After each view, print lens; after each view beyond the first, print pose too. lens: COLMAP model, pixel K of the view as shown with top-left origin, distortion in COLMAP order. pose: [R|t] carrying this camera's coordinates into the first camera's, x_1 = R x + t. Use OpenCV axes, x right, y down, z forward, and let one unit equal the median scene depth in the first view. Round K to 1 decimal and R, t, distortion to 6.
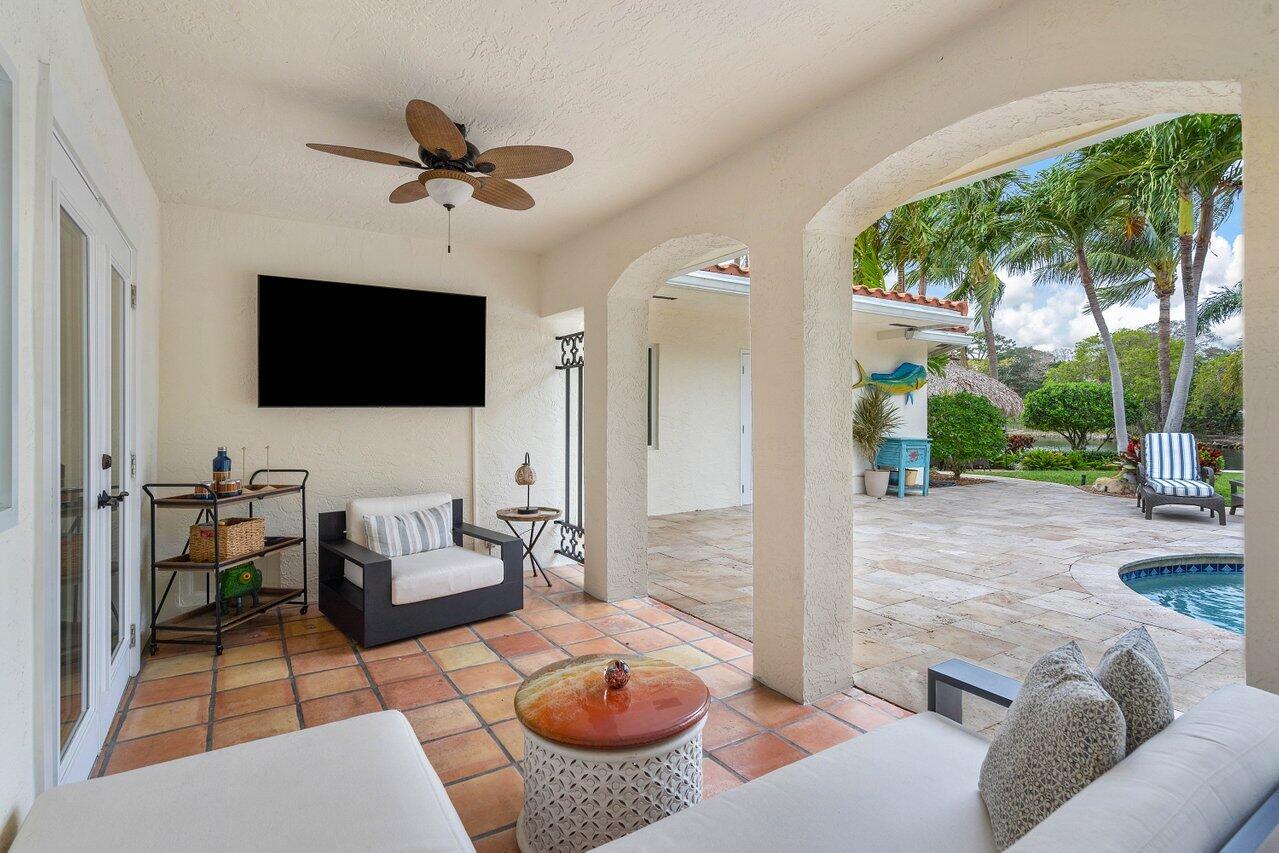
lens RADIAL K [[614.9, 0, 647.6], [0, 614.9, 407.2], [0, 0, 1]] dist [-0.000386, -0.000589]
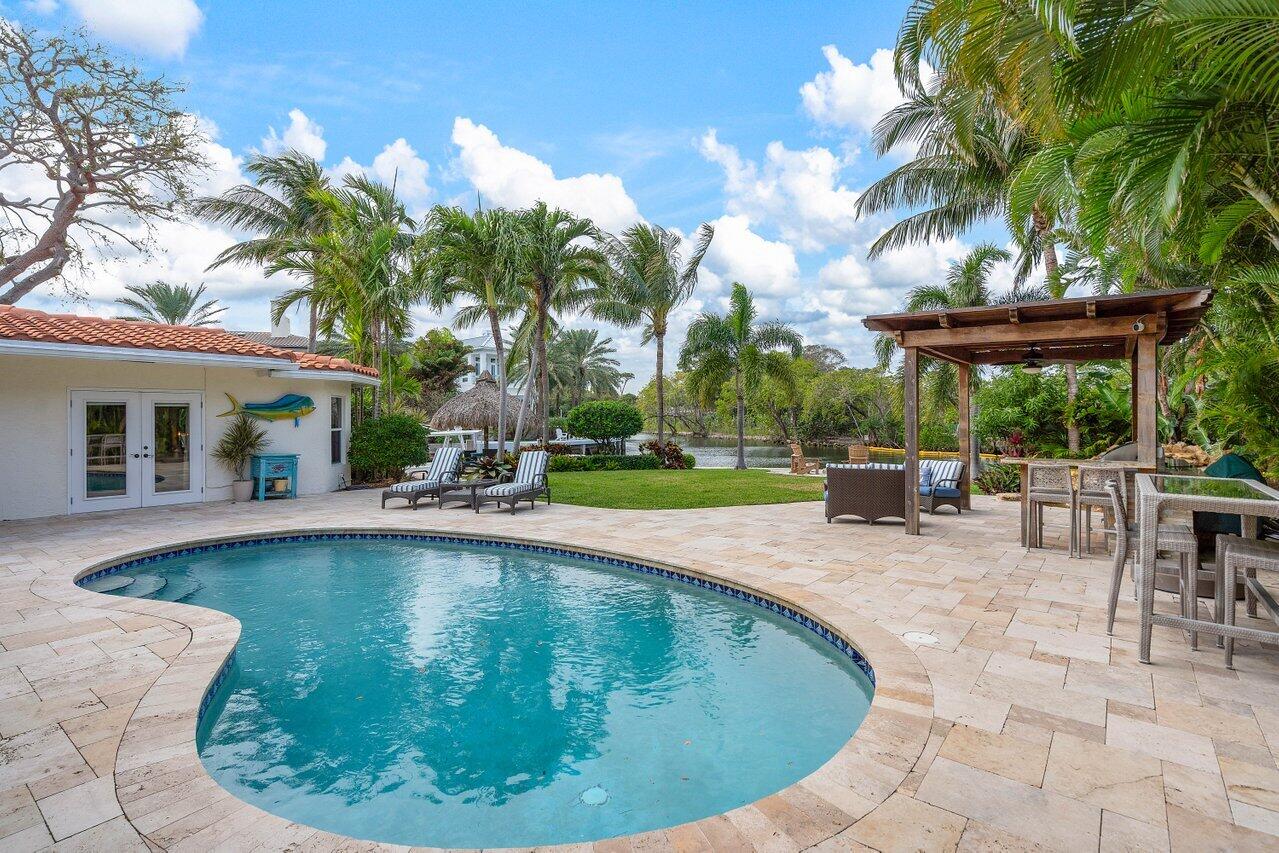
lens RADIAL K [[614.9, 0, 647.6], [0, 614.9, 407.2], [0, 0, 1]] dist [-0.000386, -0.000589]
pose [[0.943714, -0.002182, 0.330755, 0.730835], [0.005627, 0.999939, -0.009457, -0.030682], [-0.330714, 0.010786, 0.943669, -0.469477]]
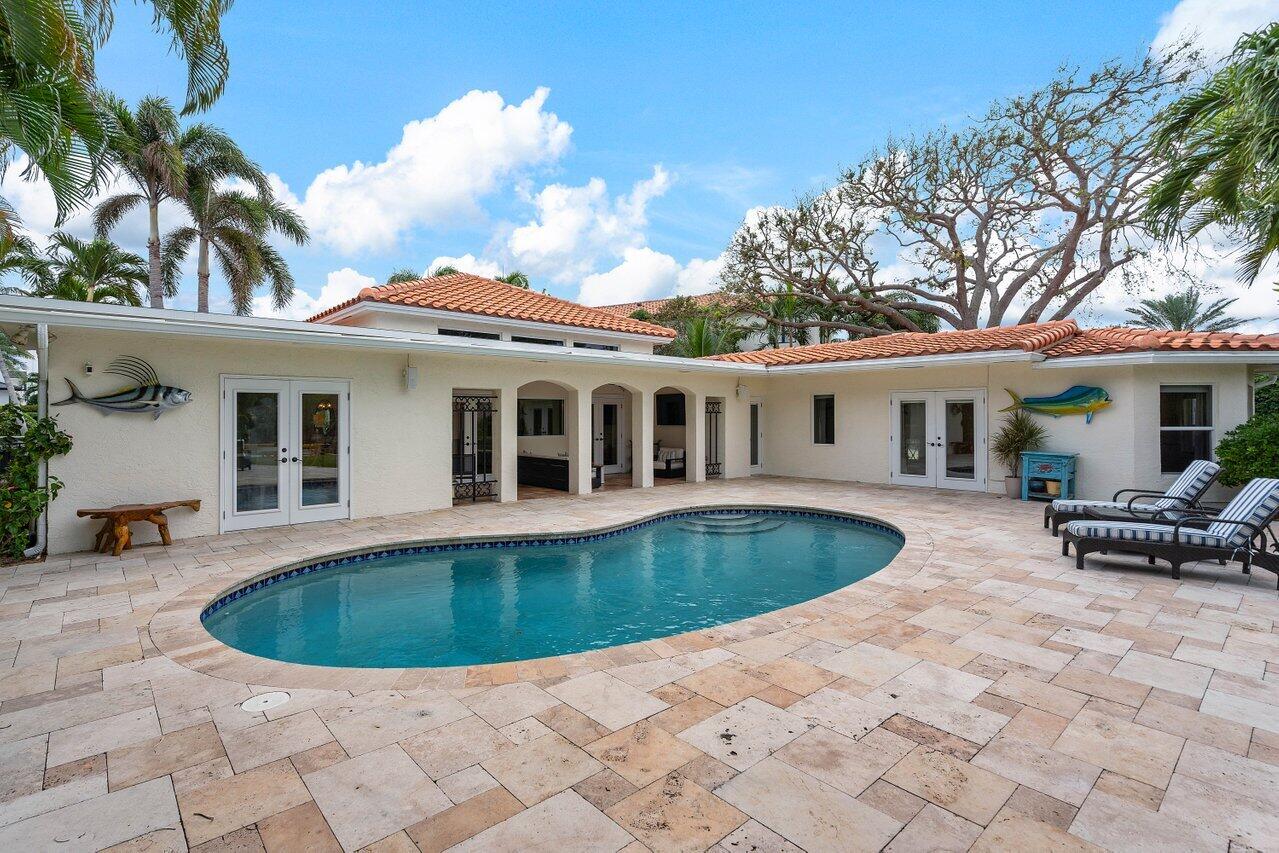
lens RADIAL K [[614.9, 0, 647.6], [0, 614.9, 407.2], [0, 0, 1]] dist [-0.000386, -0.000589]
pose [[0.160326, -0.016774, -0.986922, 1.462135], [0.007836, 0.999846, -0.015721, -0.023528], [0.987033, -0.005213, 0.160432, 0.059663]]
